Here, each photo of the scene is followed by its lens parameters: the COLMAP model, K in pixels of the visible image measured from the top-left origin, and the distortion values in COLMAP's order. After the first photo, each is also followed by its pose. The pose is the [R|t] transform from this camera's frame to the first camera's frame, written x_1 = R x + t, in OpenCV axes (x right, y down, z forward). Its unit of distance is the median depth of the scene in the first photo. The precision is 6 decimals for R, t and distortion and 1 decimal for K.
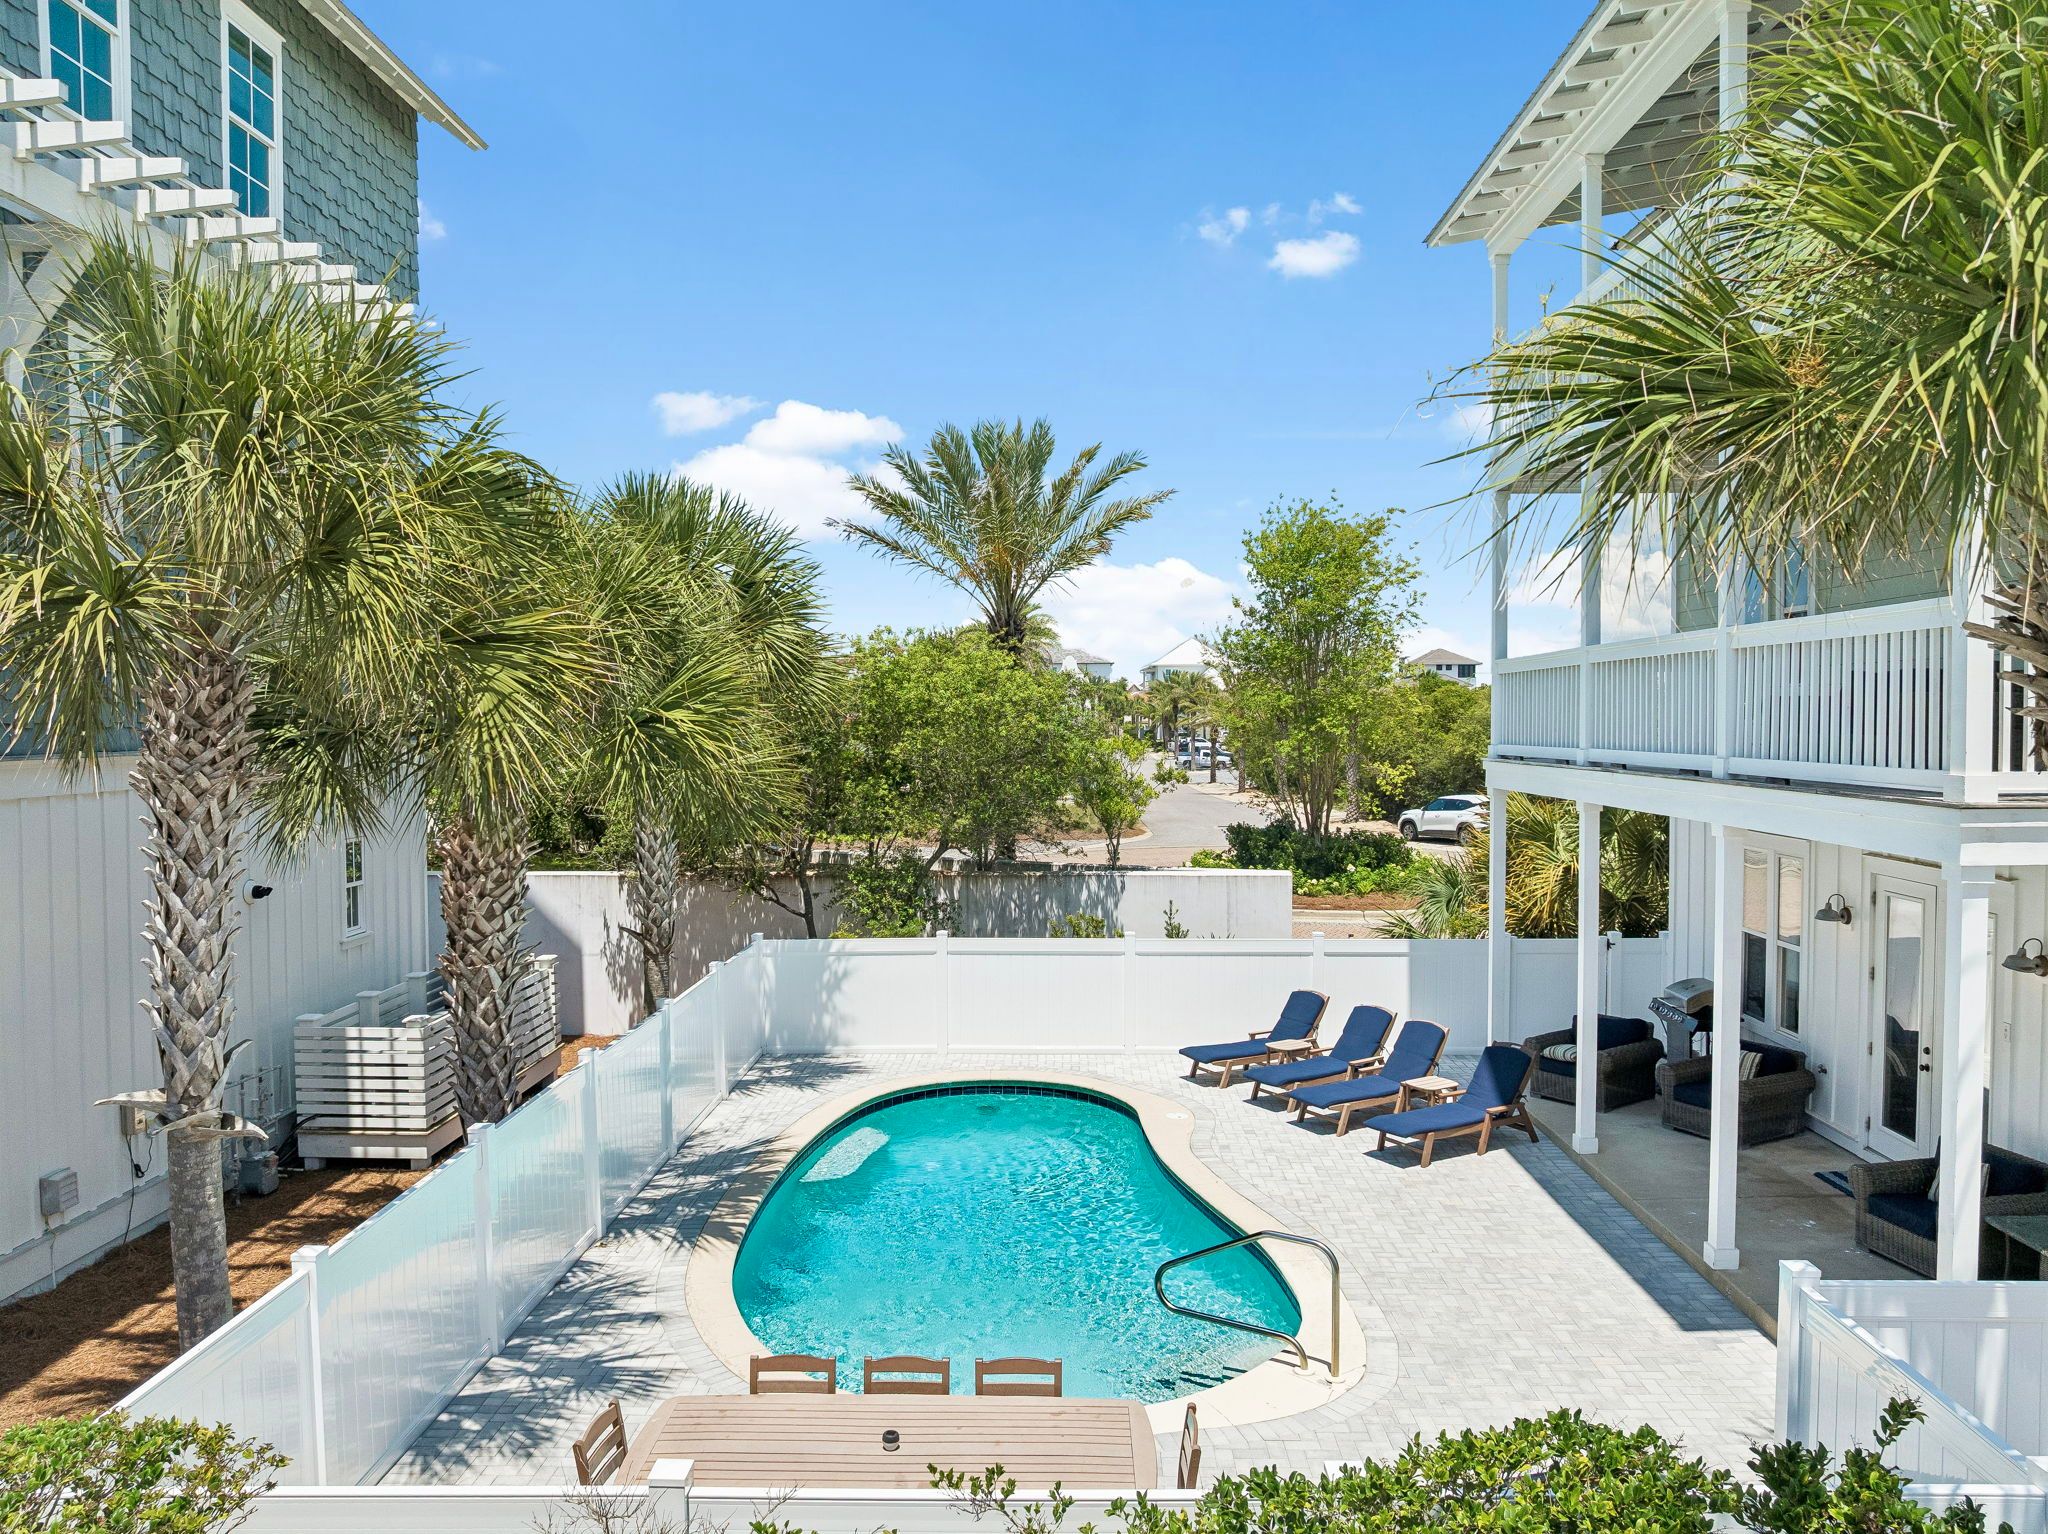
lens RADIAL K [[1444.1, 0, 1026.1], [0, 1444.1, 769.4], [0, 0, 1]] dist [-0.031968, -0.002546]
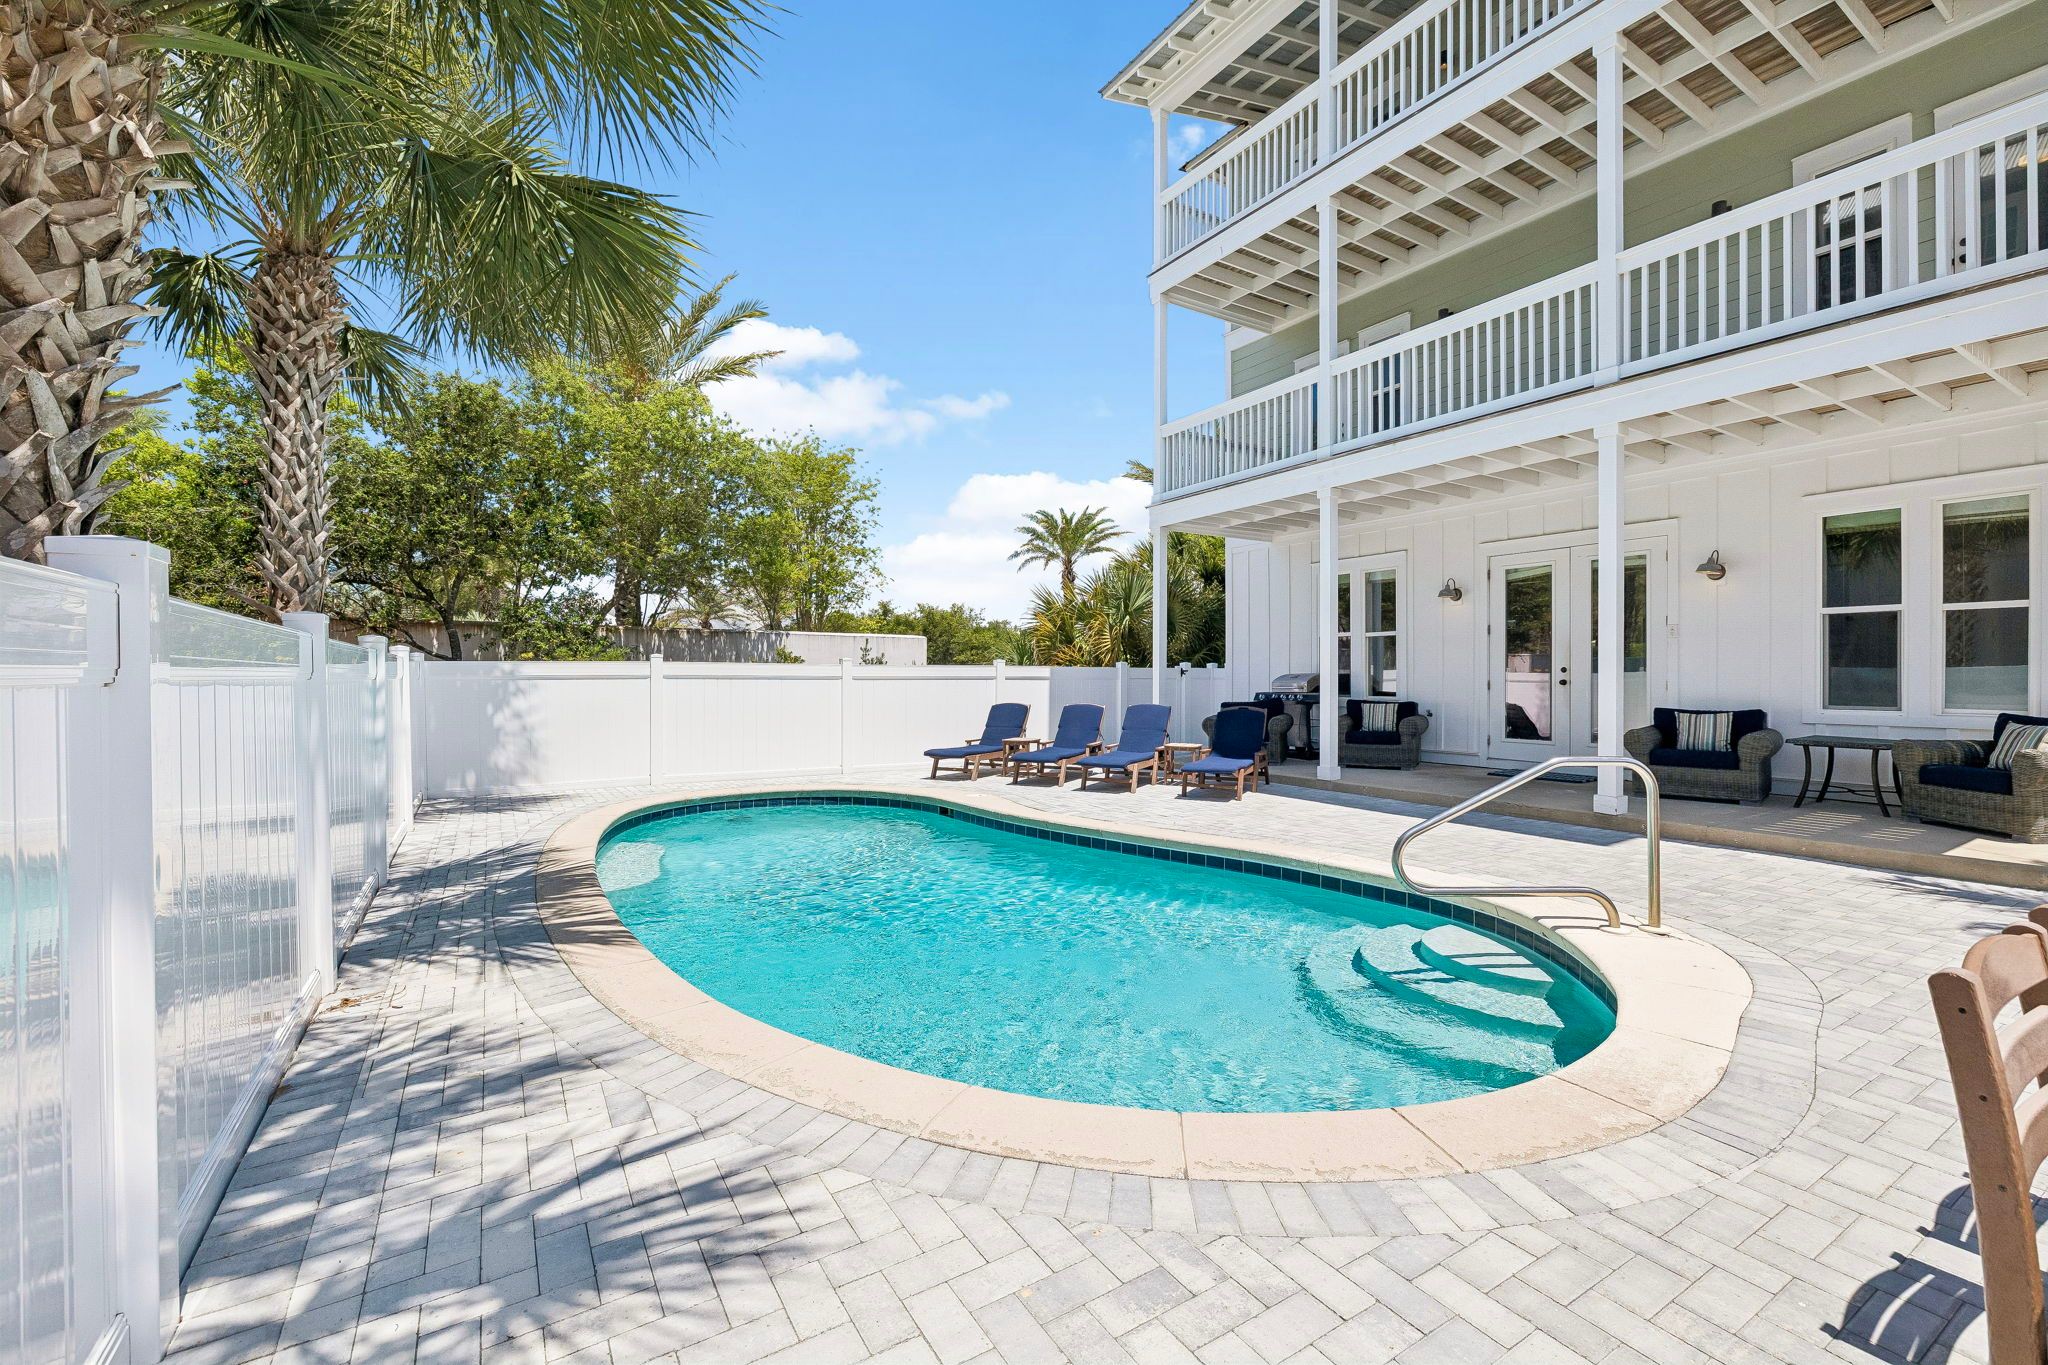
lens RADIAL K [[864.6, 0, 1030.4], [0, 864.6, 678.2], [0, 0, 1]] dist [0.000409, 0.000452]
pose [[0.831708, 0.009200, 0.555137, -0.251670], [0.011918, 0.999336, -0.034419, 0.226090], [-0.555086, 0.035243, 0.831046, 0.582938]]
